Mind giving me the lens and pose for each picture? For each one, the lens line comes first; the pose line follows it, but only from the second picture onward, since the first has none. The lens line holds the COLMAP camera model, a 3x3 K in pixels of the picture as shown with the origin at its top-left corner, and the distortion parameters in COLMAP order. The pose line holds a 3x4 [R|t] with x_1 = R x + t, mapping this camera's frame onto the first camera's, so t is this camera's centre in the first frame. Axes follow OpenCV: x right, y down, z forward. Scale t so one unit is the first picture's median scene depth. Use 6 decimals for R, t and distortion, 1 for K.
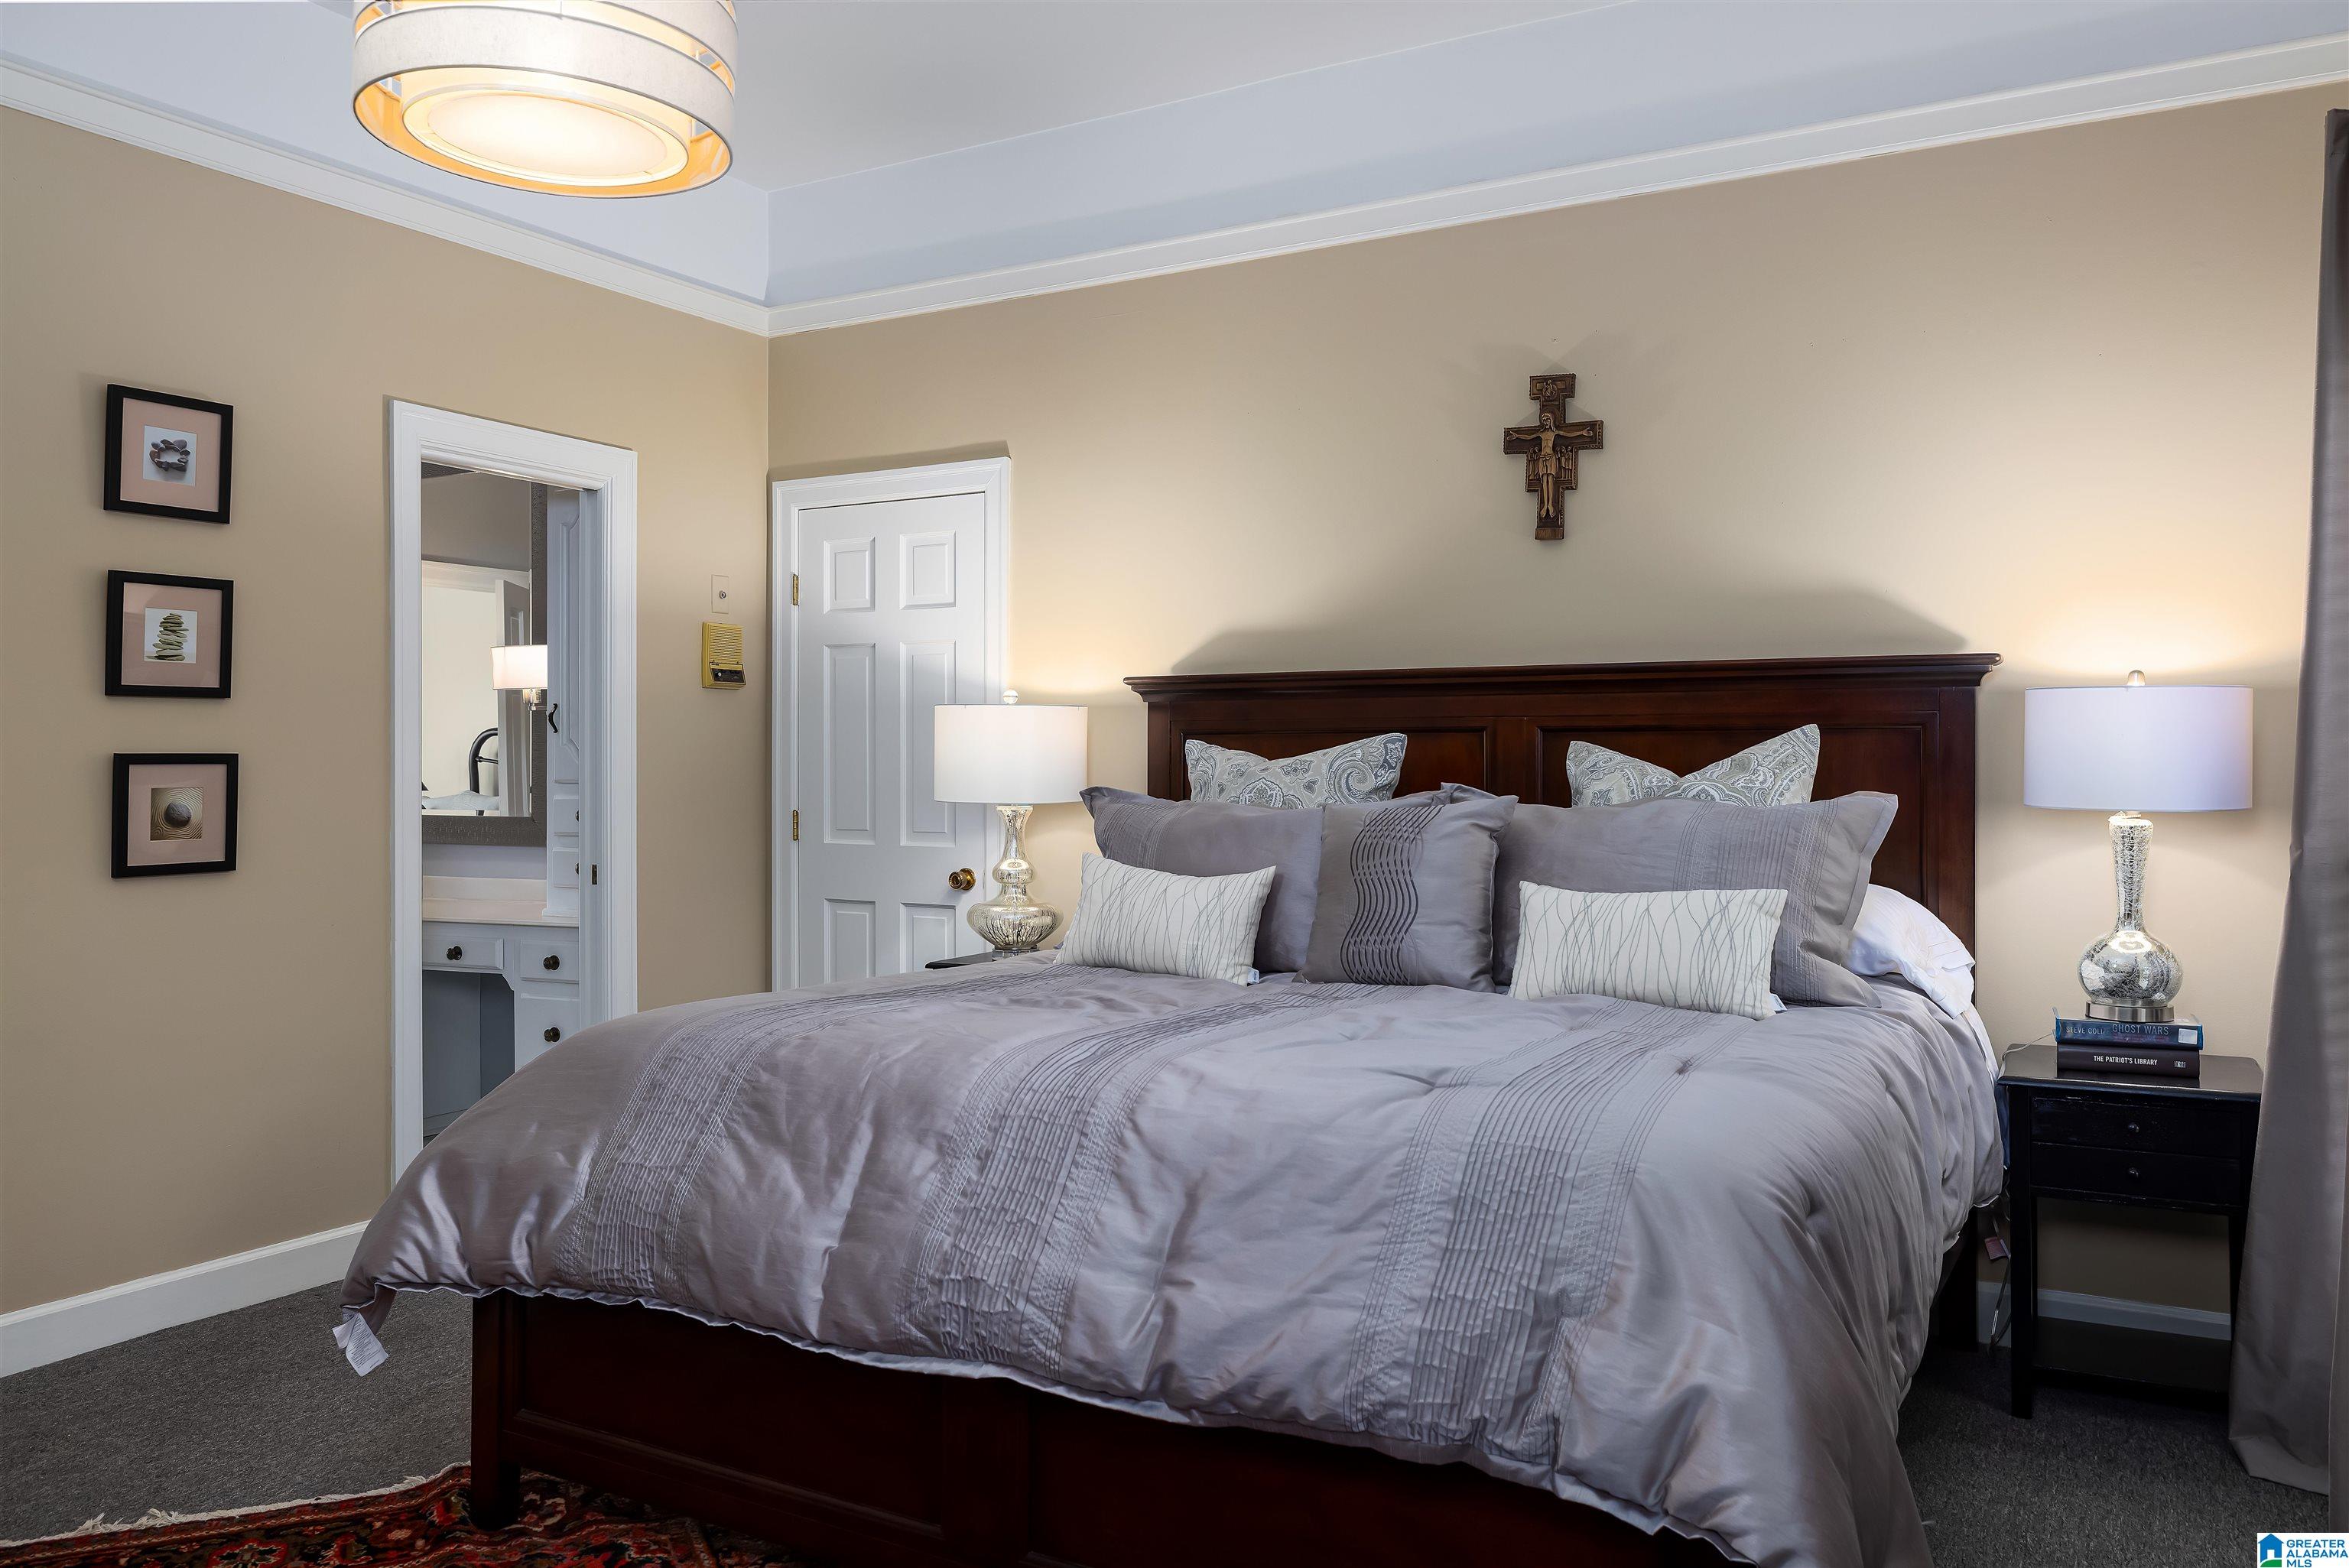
lens RADIAL K [[1738.4, 0, 1174.5], [0, 1738.4, 784.0], [0, 0, 1]] dist [-0.004535, -0.000331]
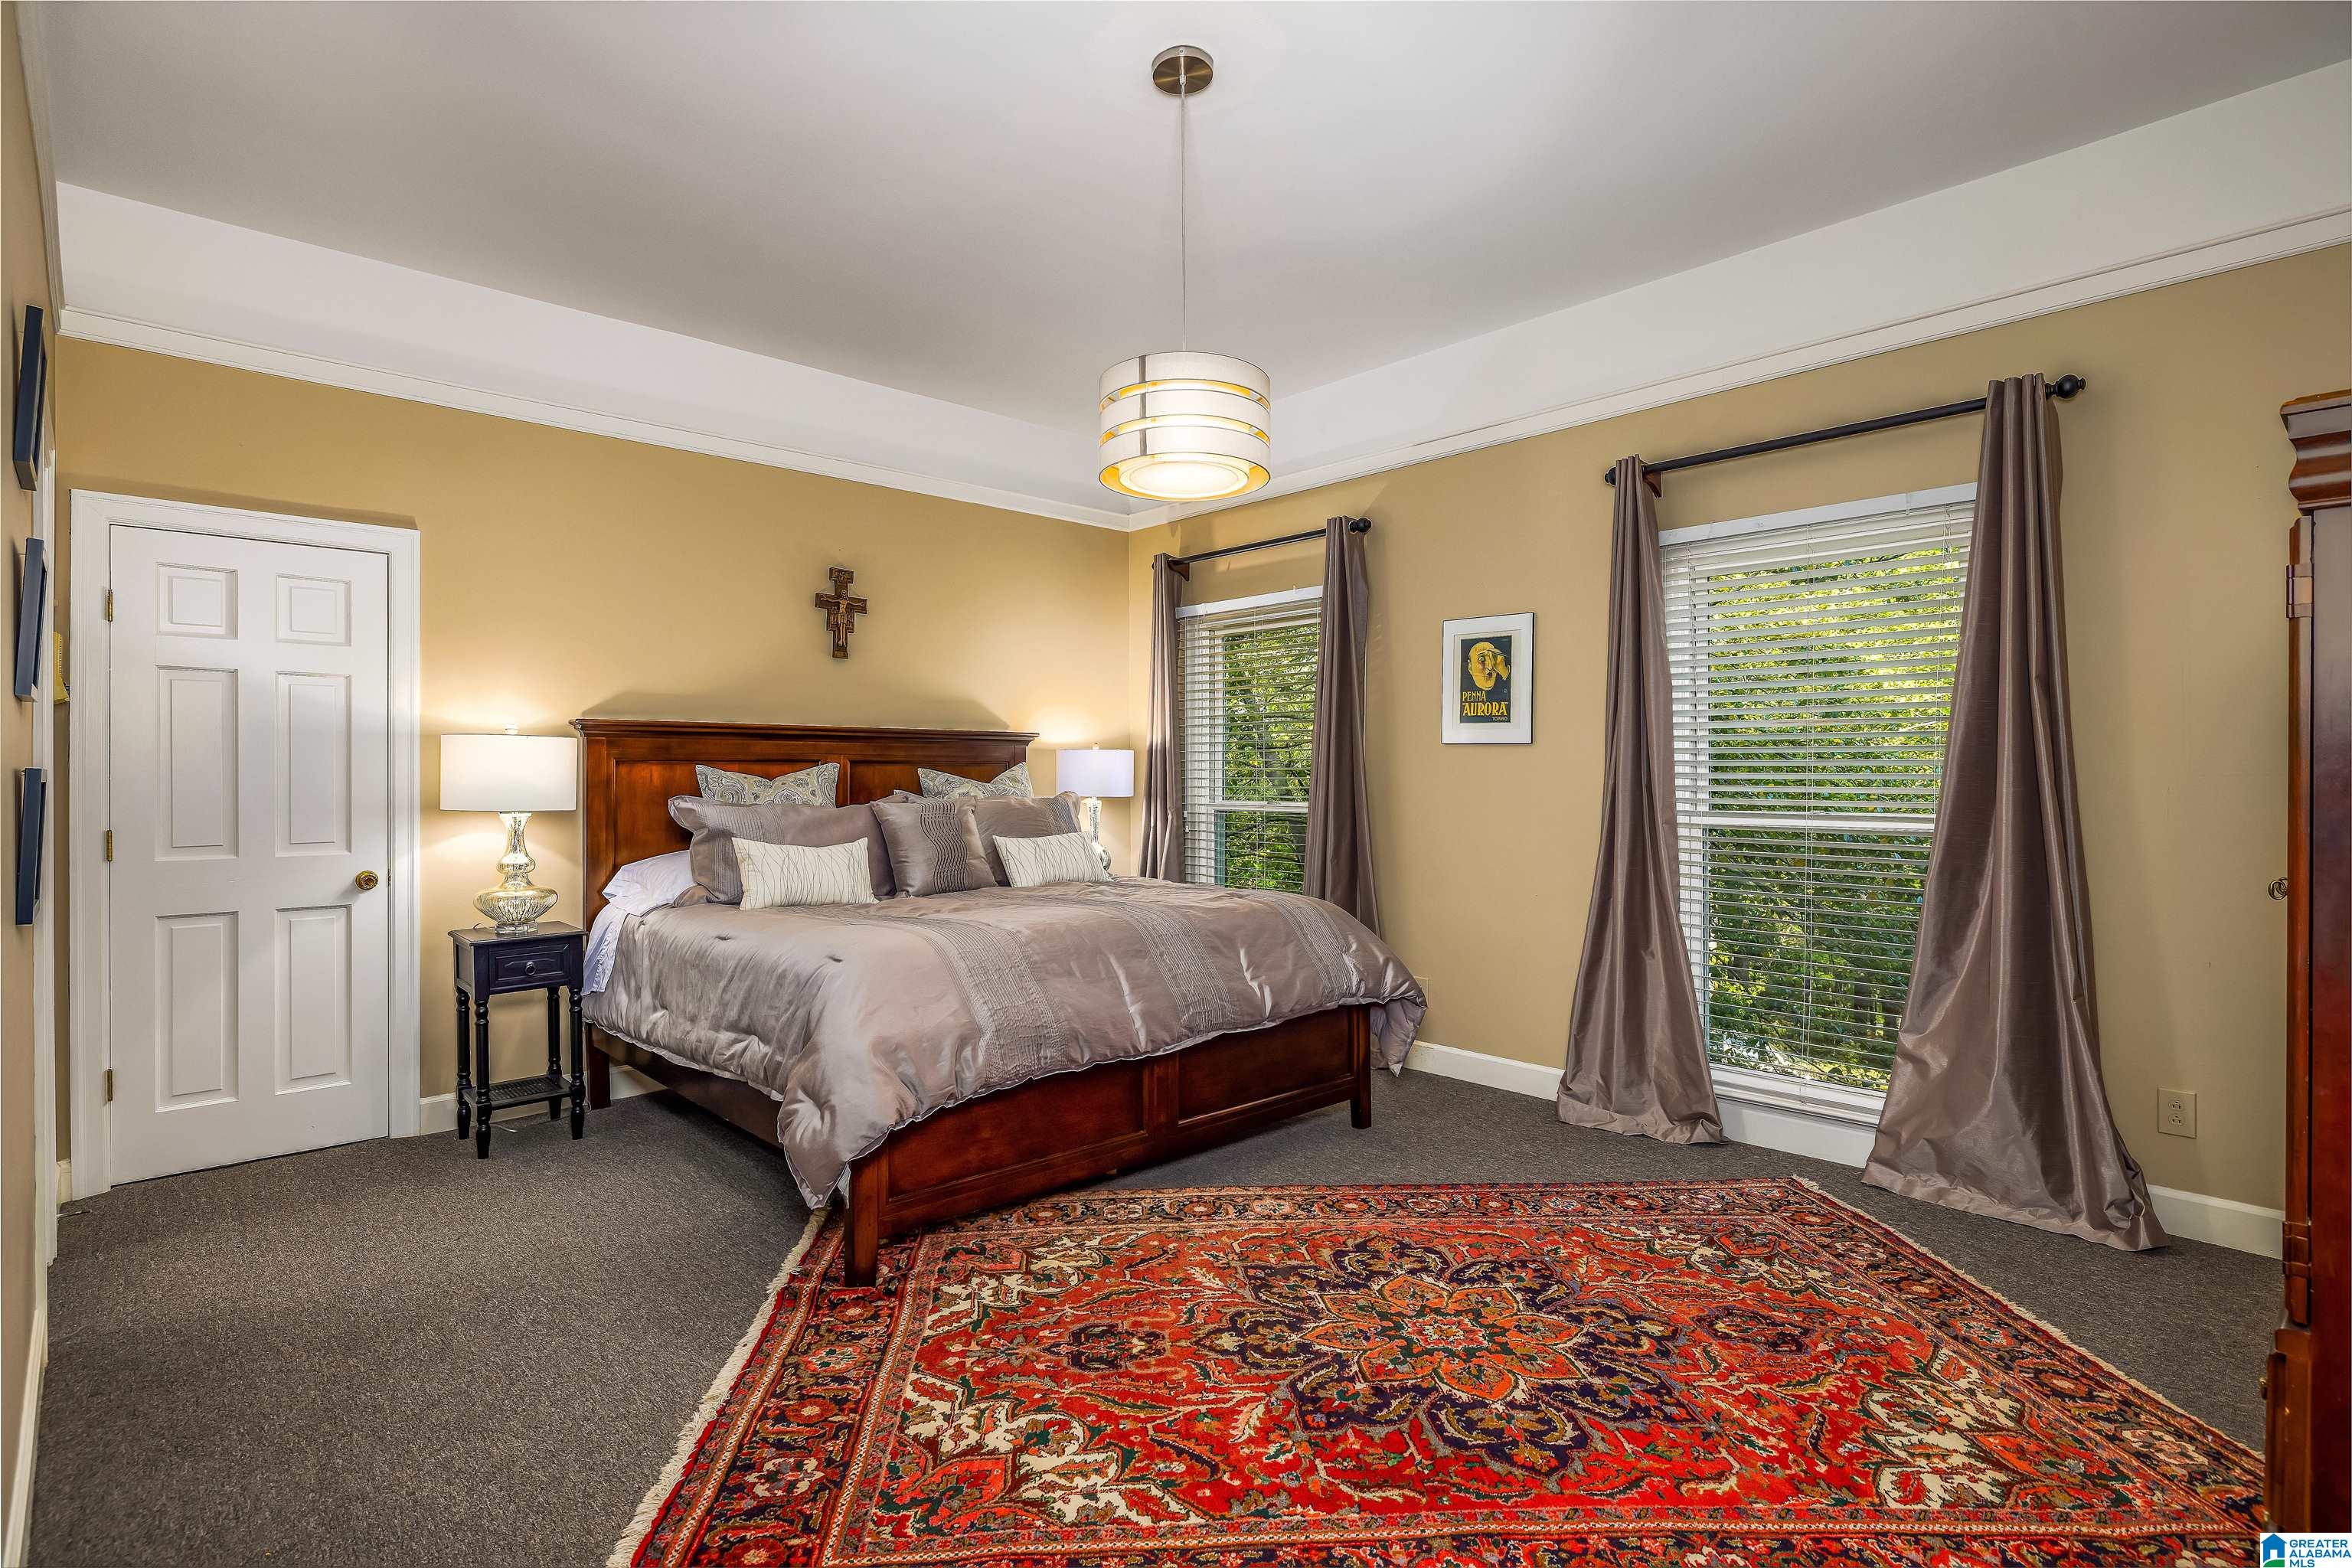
lens RADIAL K [[1160.1, 0, 1176.0], [0, 1160.1, 784.0], [0, 0, 1]] dist [0.000053, 0.000016]
pose [[0.301788, -0.001916, 0.953373, -0.844203], [0.015403, 0.999877, -0.002866, 0.001011], [-0.953251, 0.015550, 0.301780, 0.294926]]
